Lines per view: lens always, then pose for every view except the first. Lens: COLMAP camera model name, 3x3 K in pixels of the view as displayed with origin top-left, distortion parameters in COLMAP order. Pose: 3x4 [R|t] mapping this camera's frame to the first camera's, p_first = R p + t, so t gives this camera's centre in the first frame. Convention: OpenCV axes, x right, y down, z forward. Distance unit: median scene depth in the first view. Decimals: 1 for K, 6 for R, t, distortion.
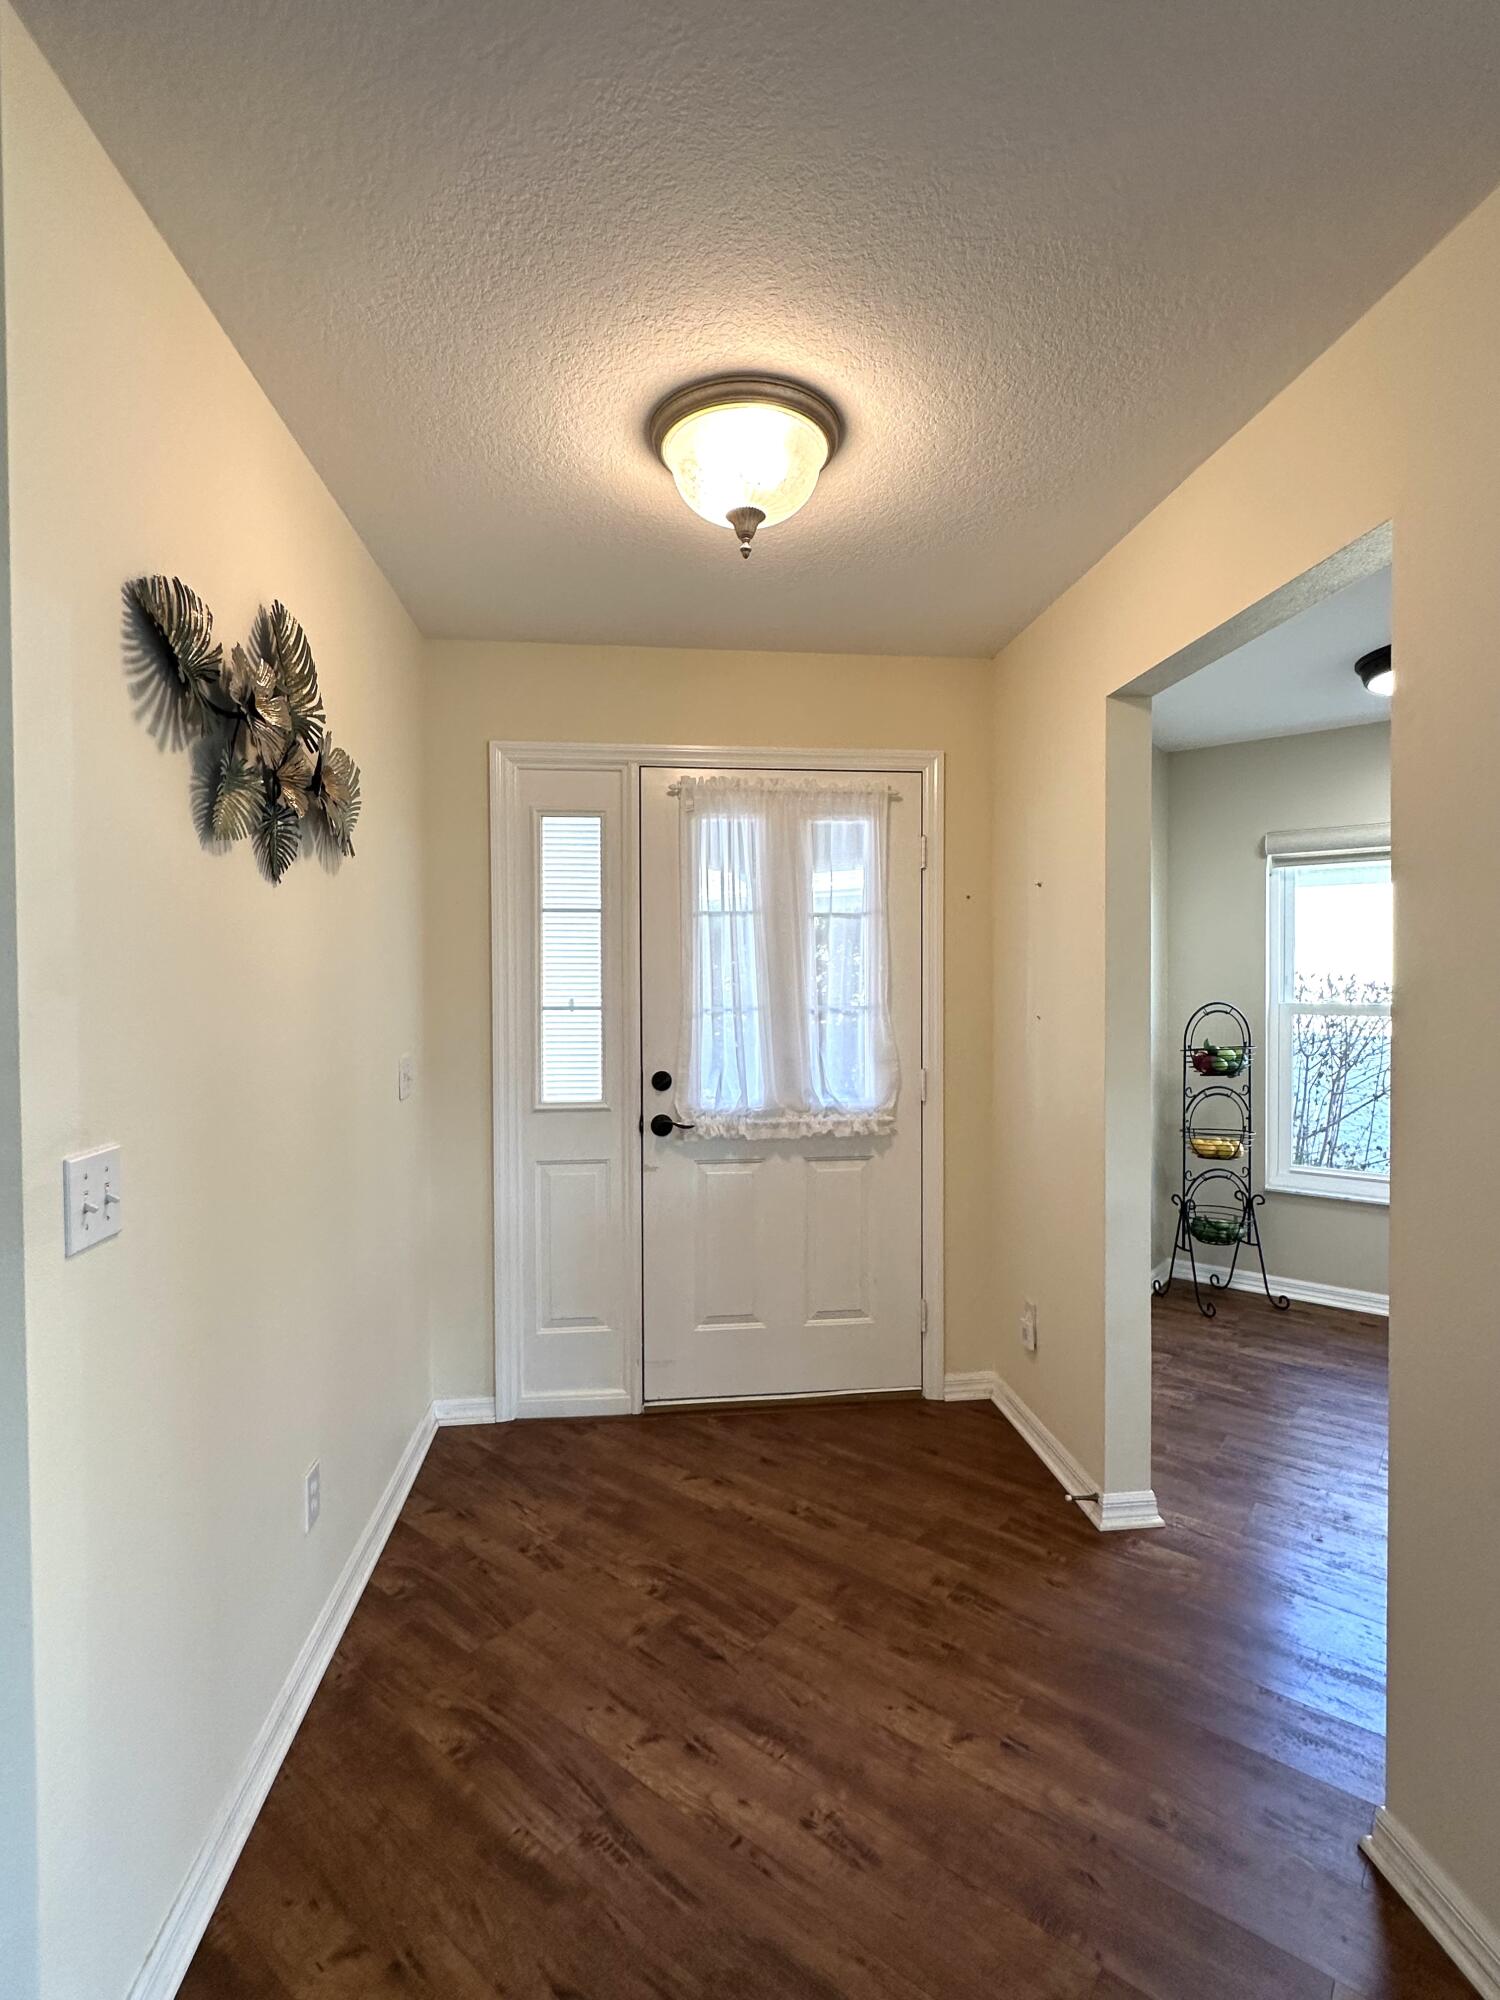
lens RADIAL K [[918.0, 0, 750.0], [0, 918.0, 1000.0], [0, 0, 1]] dist [0.030440, -0.000094]
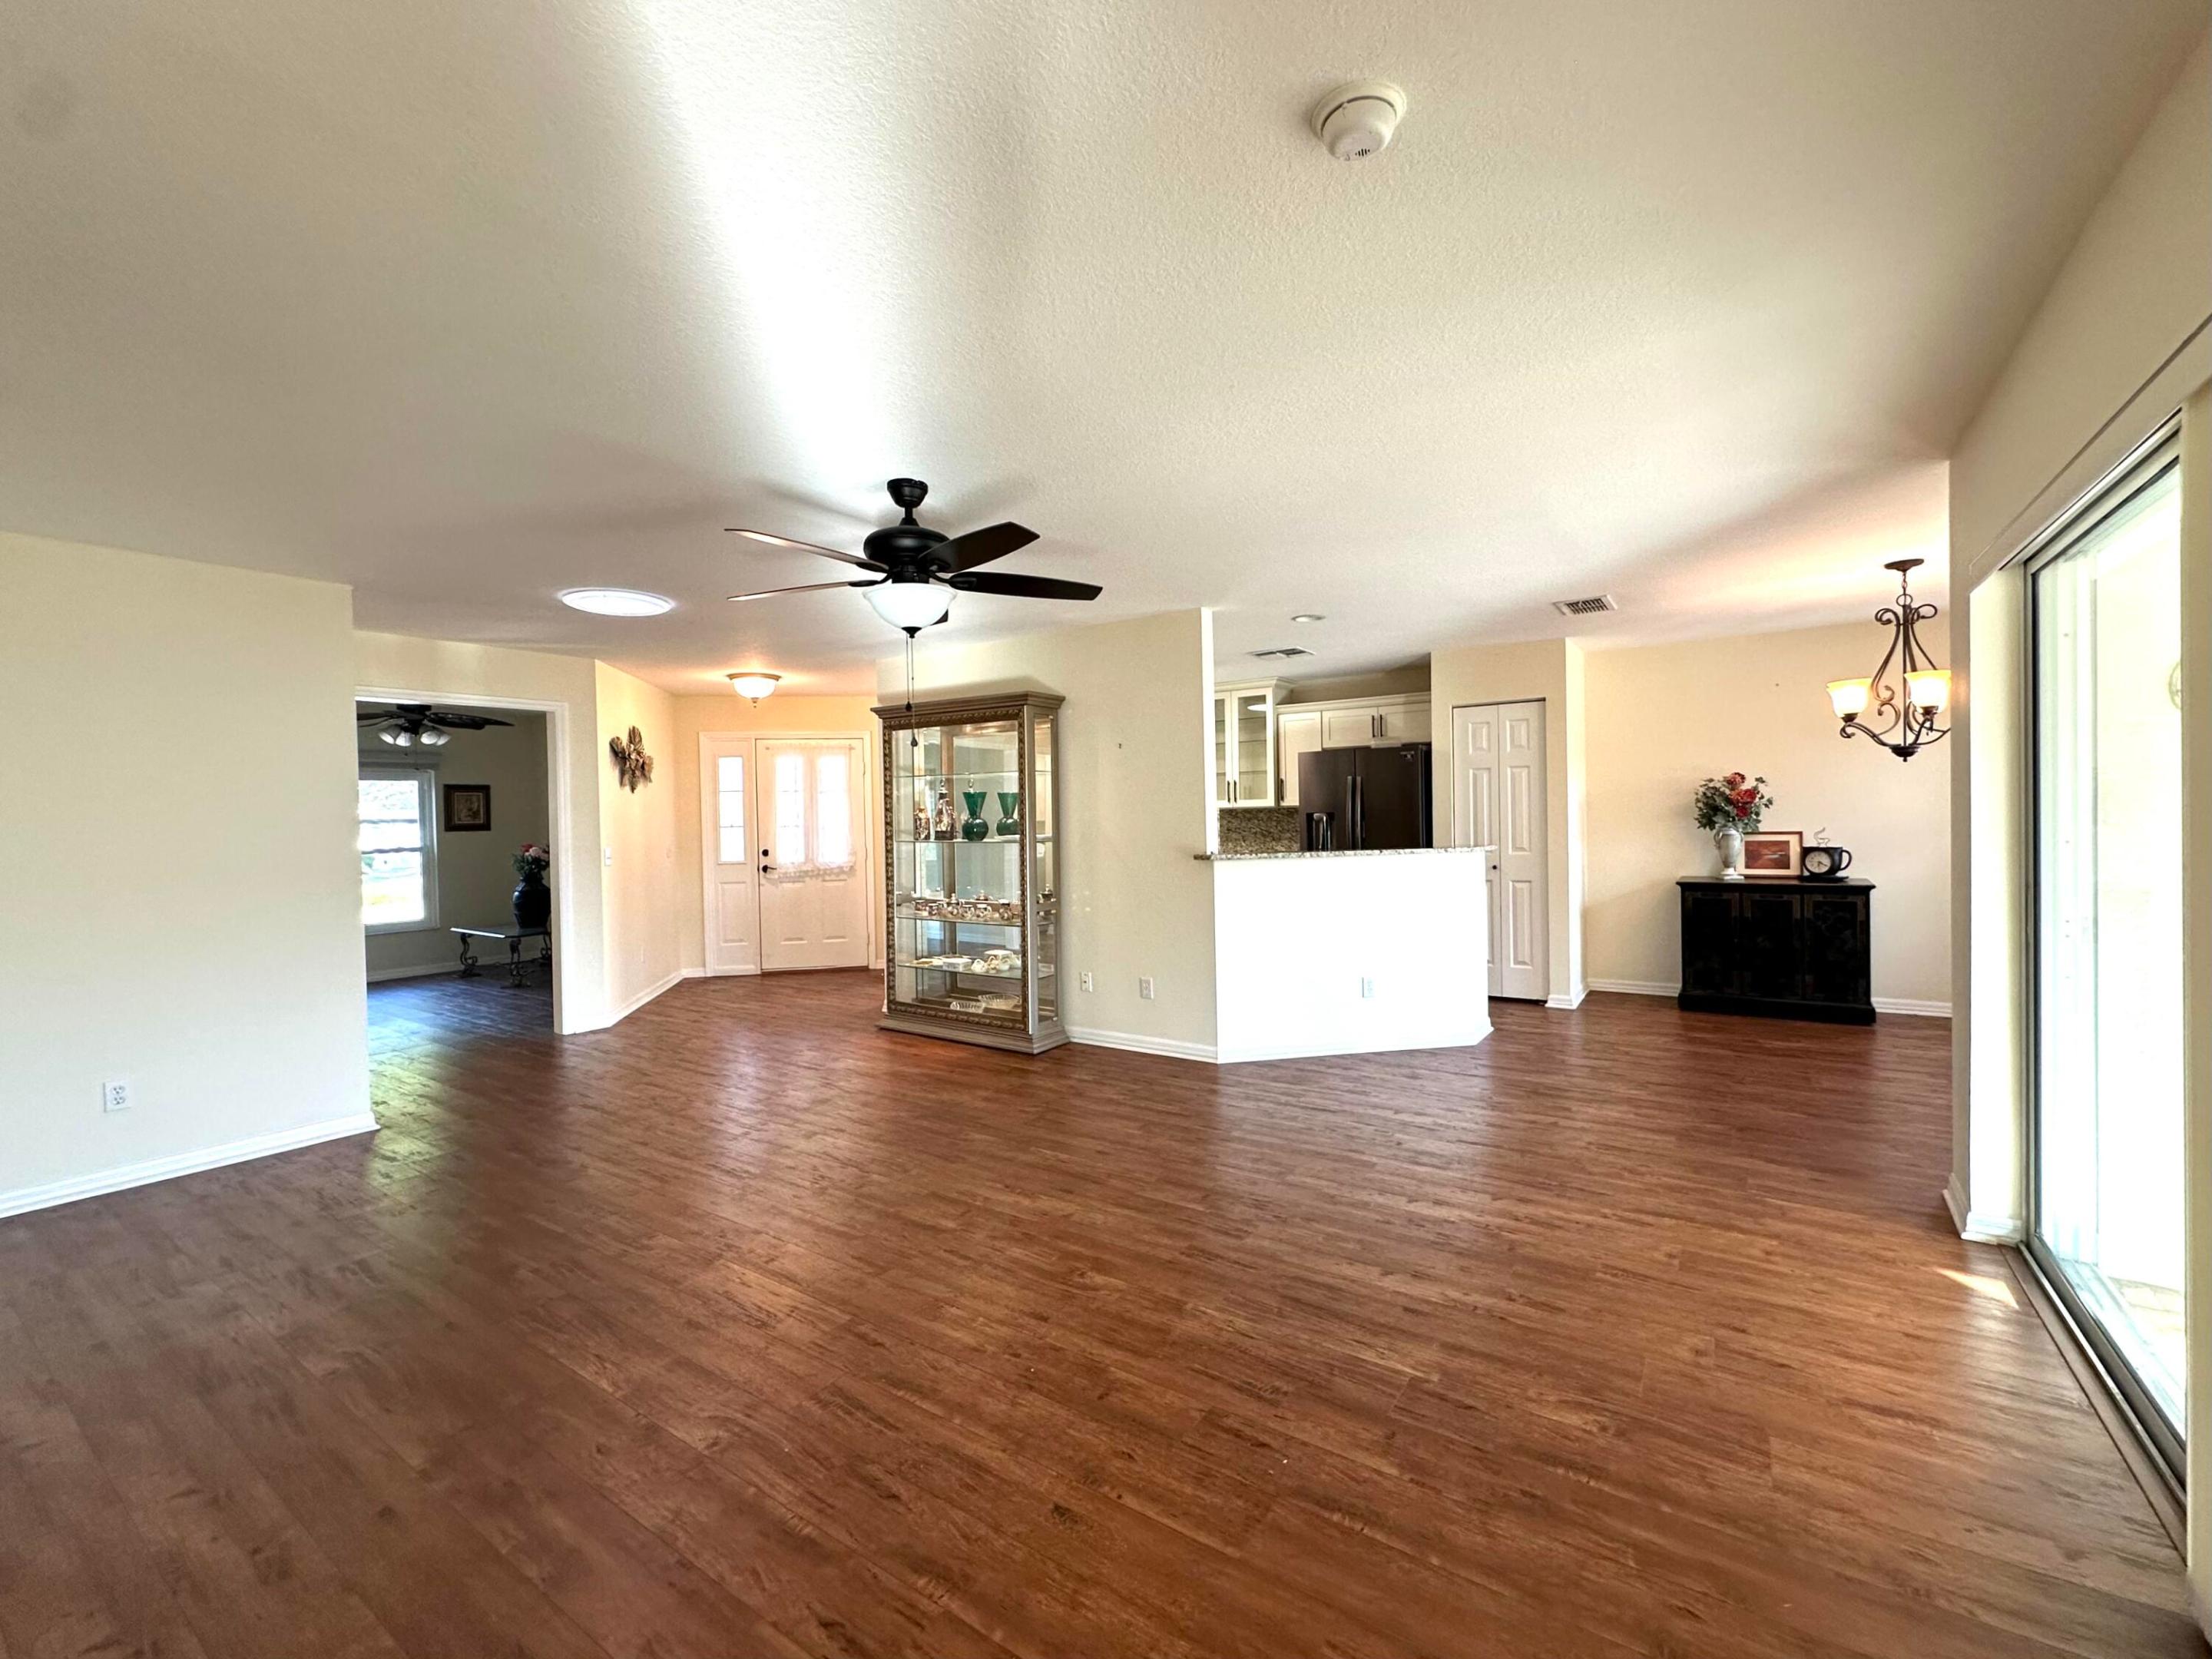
lens RADIAL K [[905.1, 0, 1106.0], [0, 905.1, 829.5], [0, 0, 1]] dist [-0.000746, -0.000105]
pose [[0.996532, -0.018591, 0.081106, 0.698345], [0.018978, 0.999812, -0.004007, 0.048347], [-0.081016, 0.005532, 0.996697, -1.776832]]
